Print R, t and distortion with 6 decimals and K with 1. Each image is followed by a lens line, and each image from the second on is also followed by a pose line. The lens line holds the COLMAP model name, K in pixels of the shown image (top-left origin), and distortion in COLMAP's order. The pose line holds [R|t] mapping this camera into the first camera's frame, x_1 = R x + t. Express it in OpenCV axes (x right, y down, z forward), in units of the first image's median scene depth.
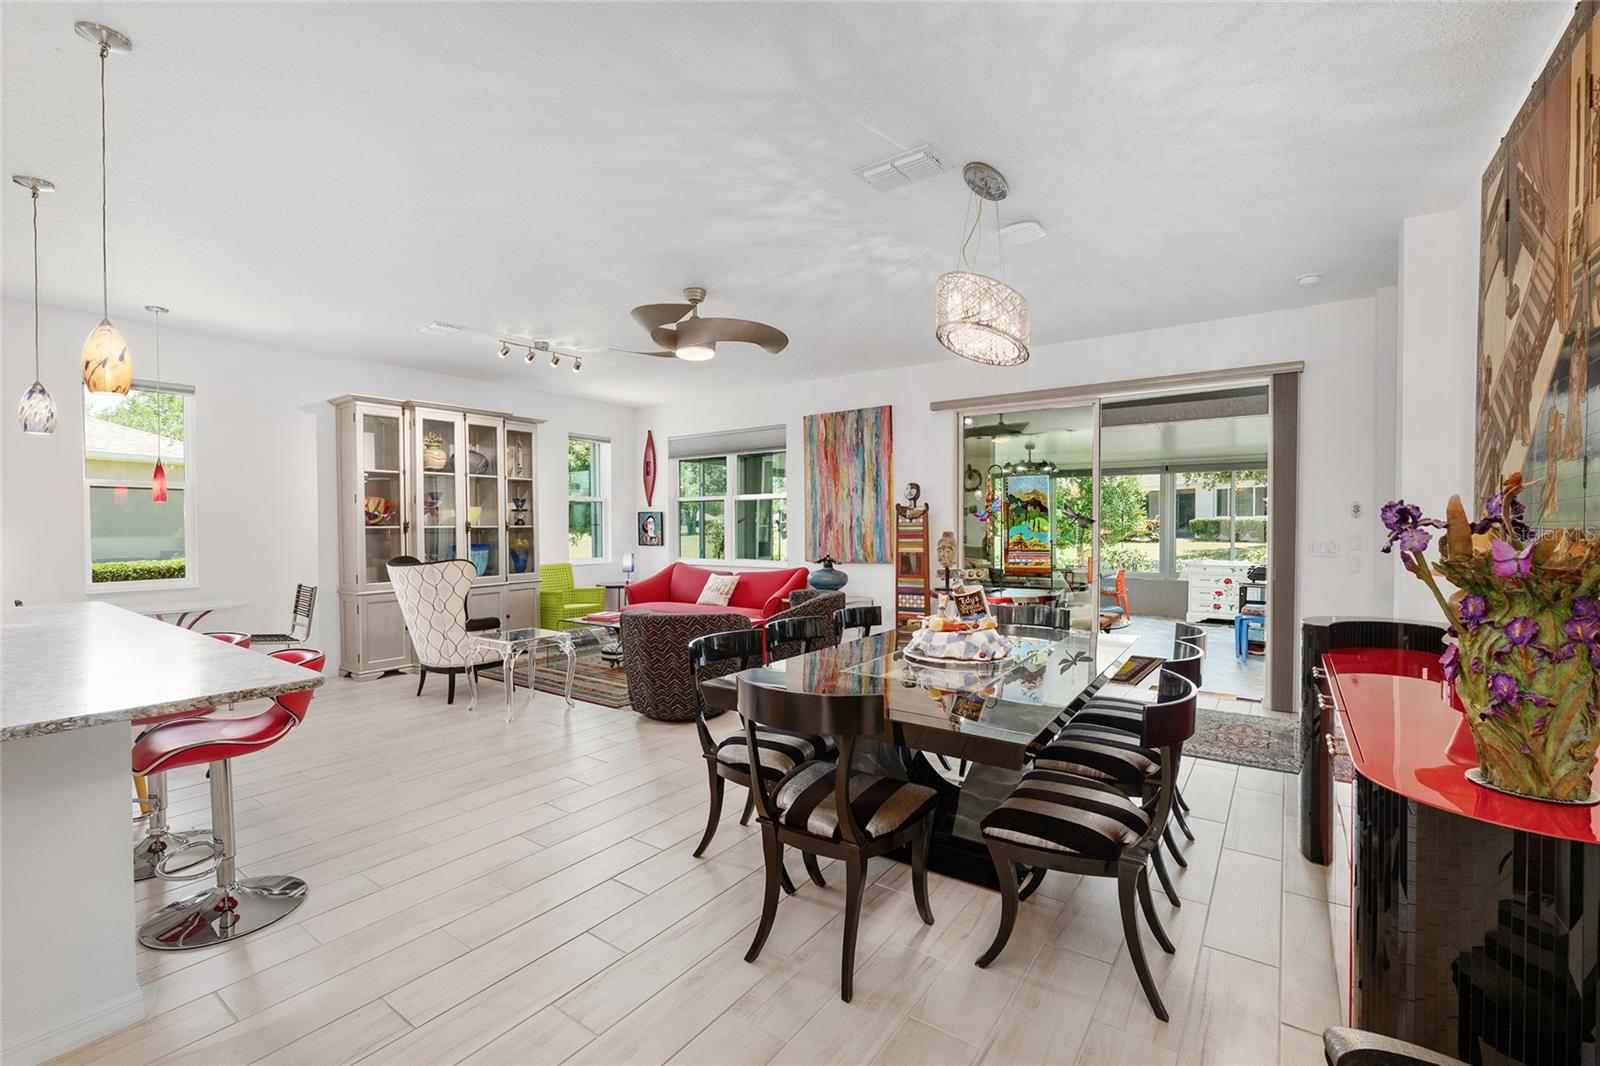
lens RADIAL K [[684.6, 0, 797.1], [0, 684.6, 533.0], [0, 0, 1]] dist [-0.007979, -0.000140]
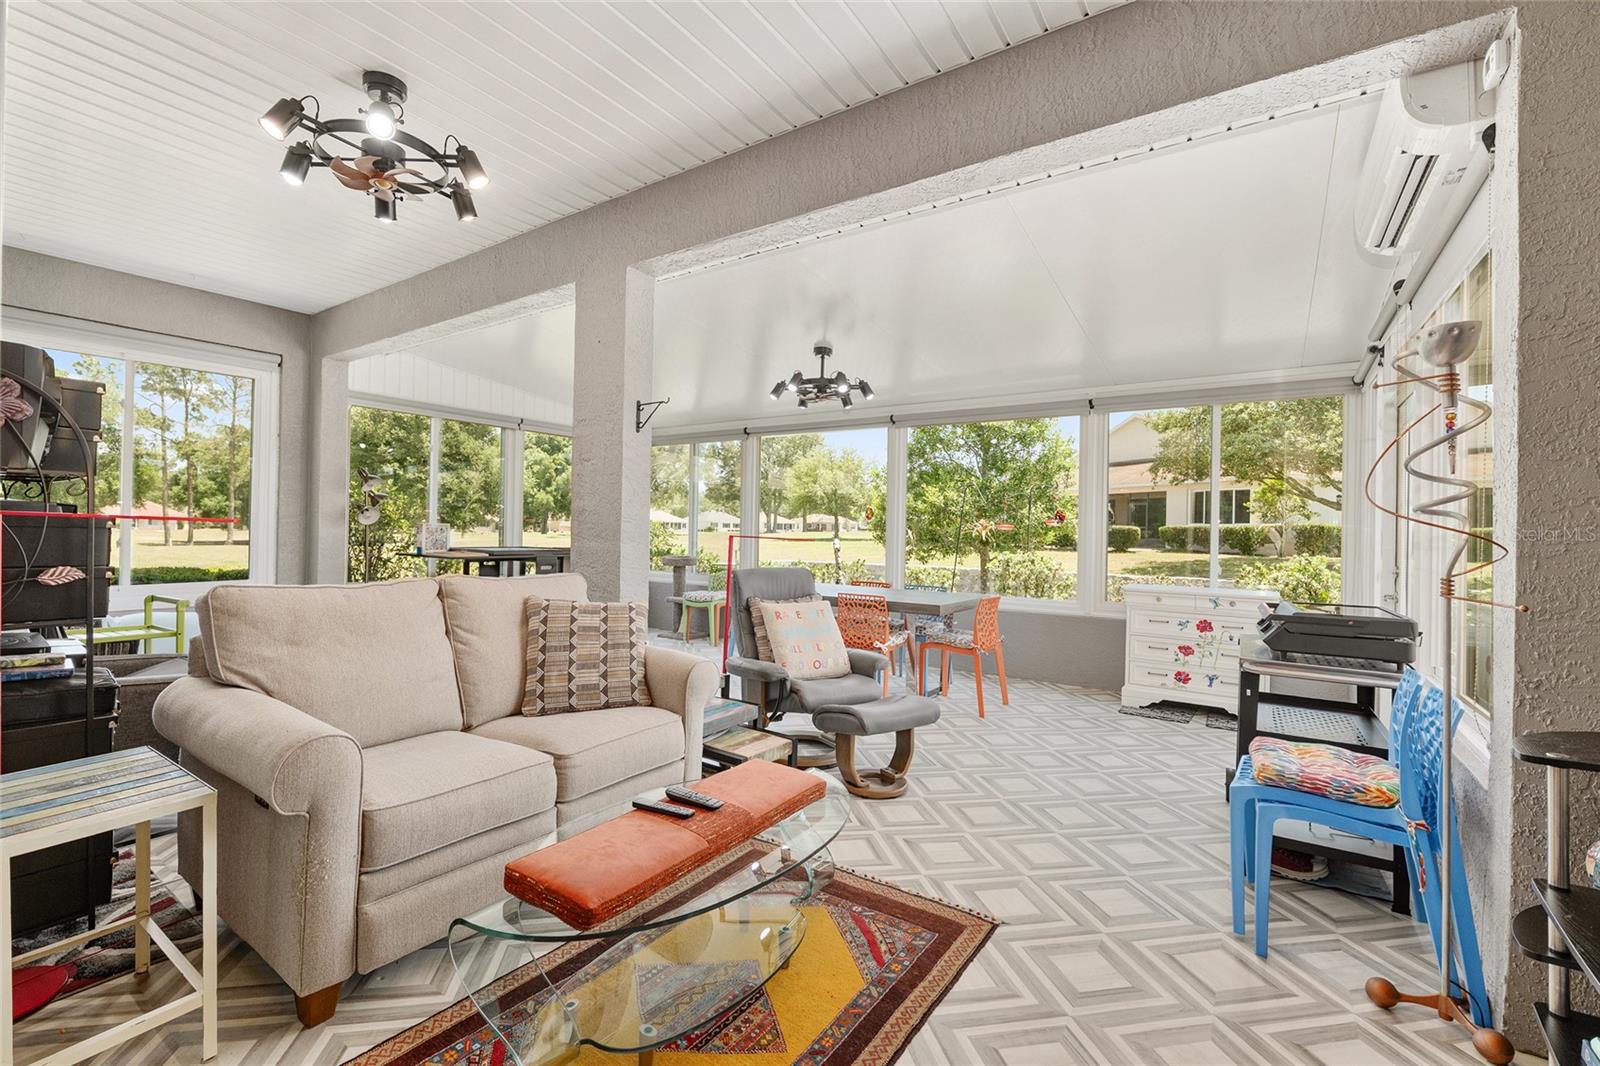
lens RADIAL K [[684.6, 0, 797.1], [0, 684.6, 533.0], [0, 0, 1]] dist [-0.007979, -0.000140]
pose [[0.999471, 0.021221, 0.024628, 0.517790], [-0.020911, 0.999700, -0.012768, 0.027325], [-0.024892, 0.012247, 0.999615, 0.822334]]
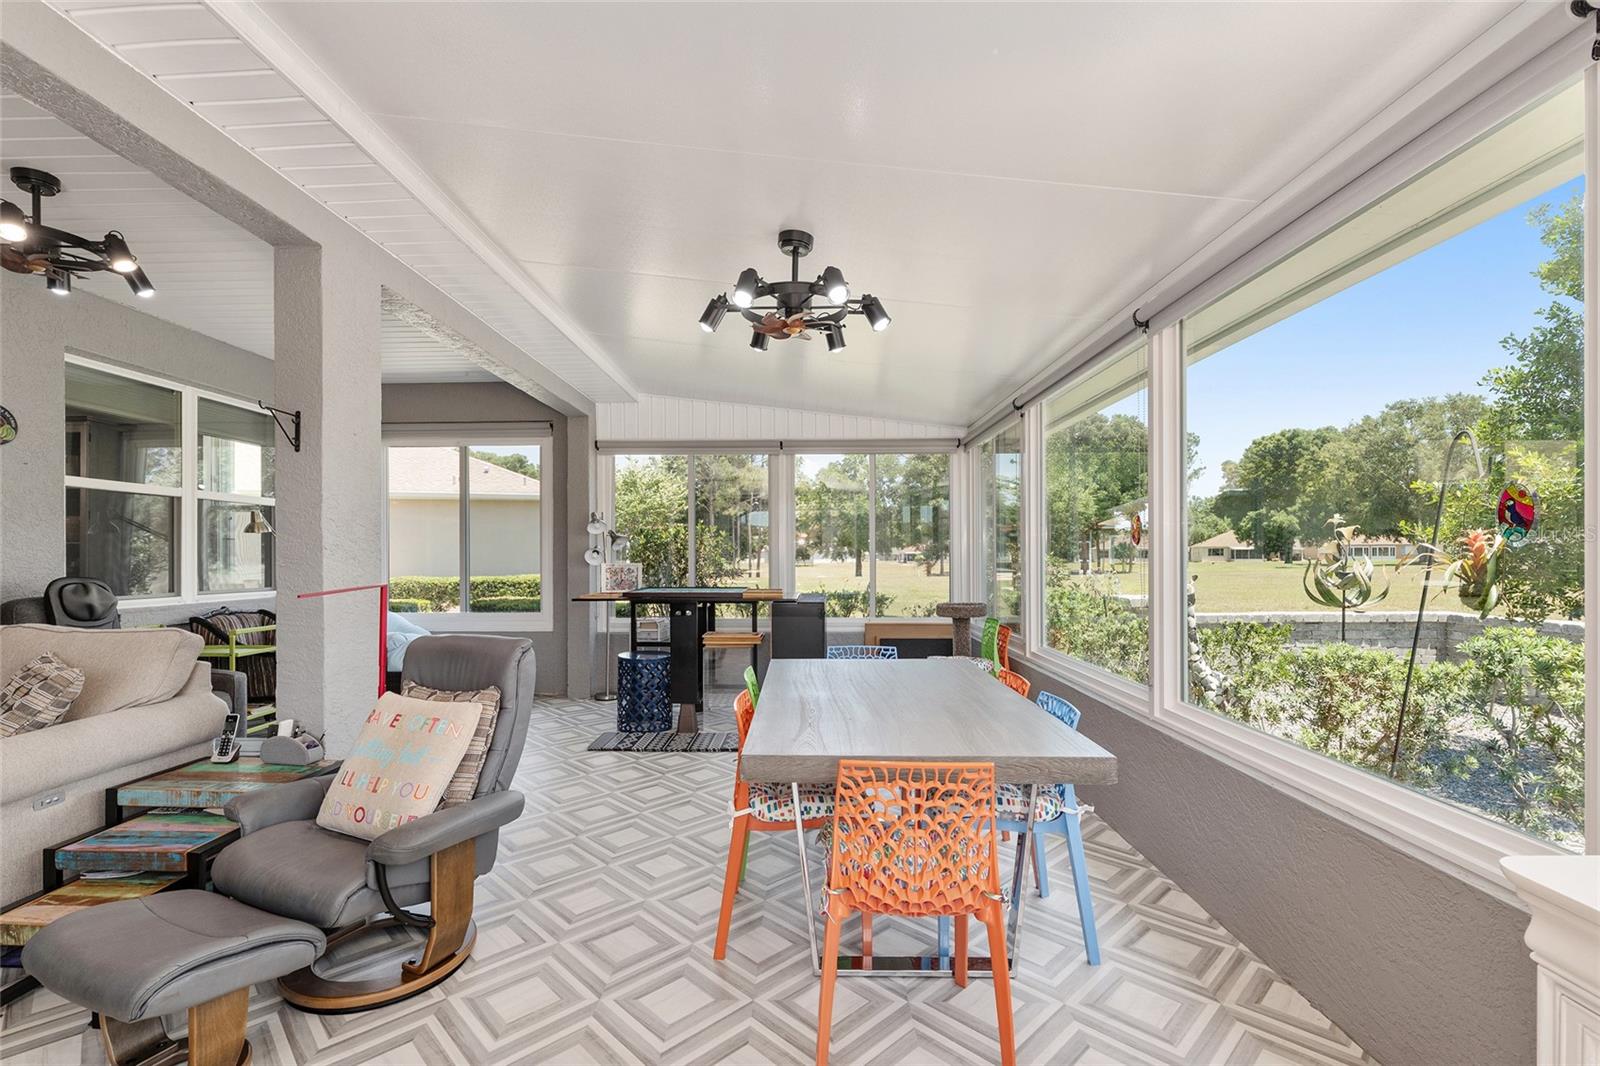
lens RADIAL K [[719.7, 0, 800.0], [0, 719.7, 561.6], [0, 0, 1]] dist [0.000865, 0.000209]
pose [[0.571302, 0.009200, -0.820688, 0.961121], [-0.011437, 0.999929, 0.003248, 0.005953], [0.820660, 0.007531, 0.571367, 1.387429]]
